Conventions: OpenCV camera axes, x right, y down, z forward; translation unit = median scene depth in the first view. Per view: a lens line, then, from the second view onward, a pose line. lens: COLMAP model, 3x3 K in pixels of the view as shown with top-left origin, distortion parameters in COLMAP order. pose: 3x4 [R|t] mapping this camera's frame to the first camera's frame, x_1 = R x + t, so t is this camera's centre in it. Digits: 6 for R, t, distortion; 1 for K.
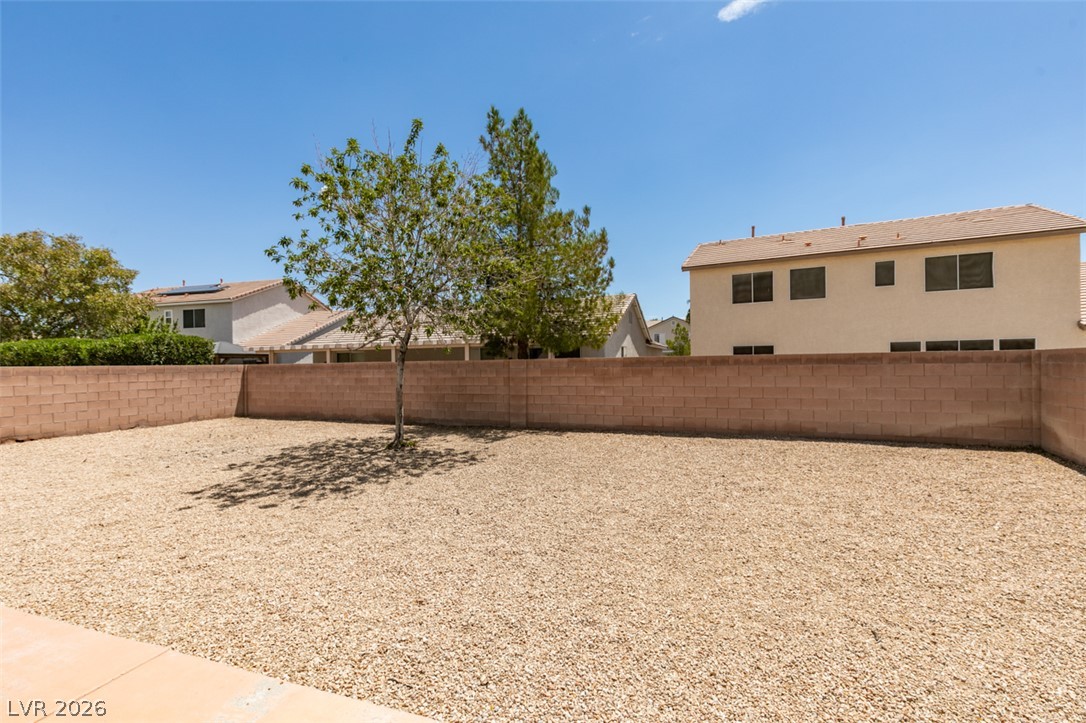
lens RADIAL K [[485.8, 0, 544.7], [0, 485.8, 360.9], [0, 0, 1]] dist [-0.000684, -0.000019]
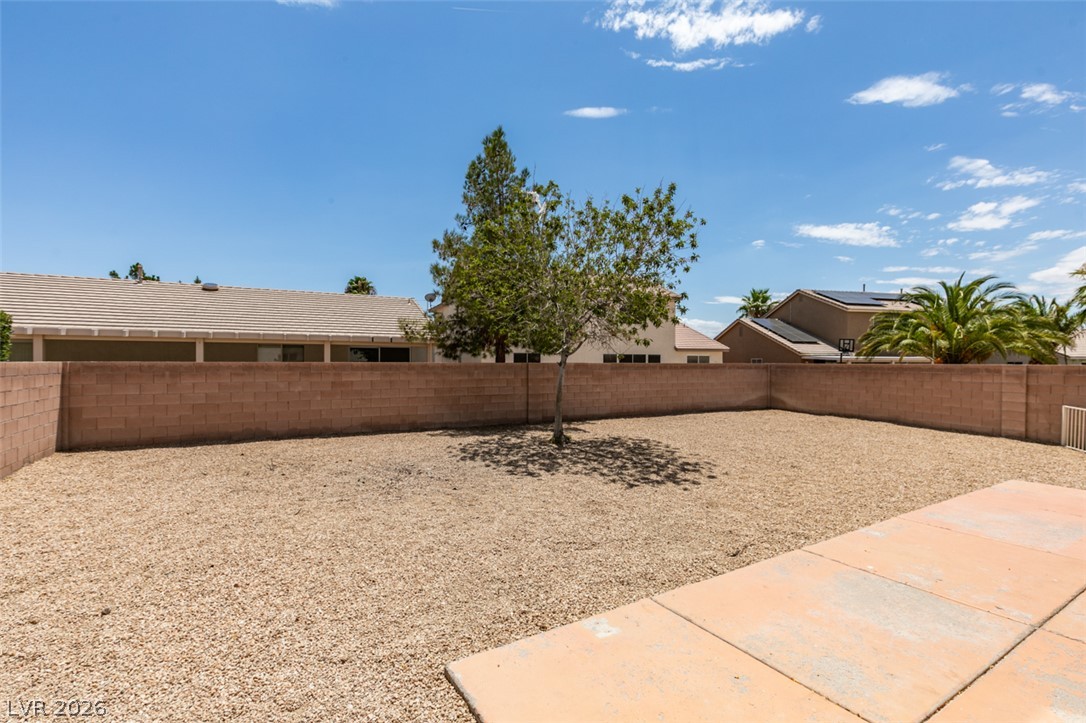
lens RADIAL K [[485.8, 0, 546.9], [0, 485.8, 362.7], [0, 0, 1]] dist [-0.000684, -0.000019]
pose [[0.637321, 0.019028, 0.770364, -0.869347], [-0.015376, 0.999810, -0.011974, 0.009247], [-0.770445, -0.004214, 0.637492, 0.234720]]
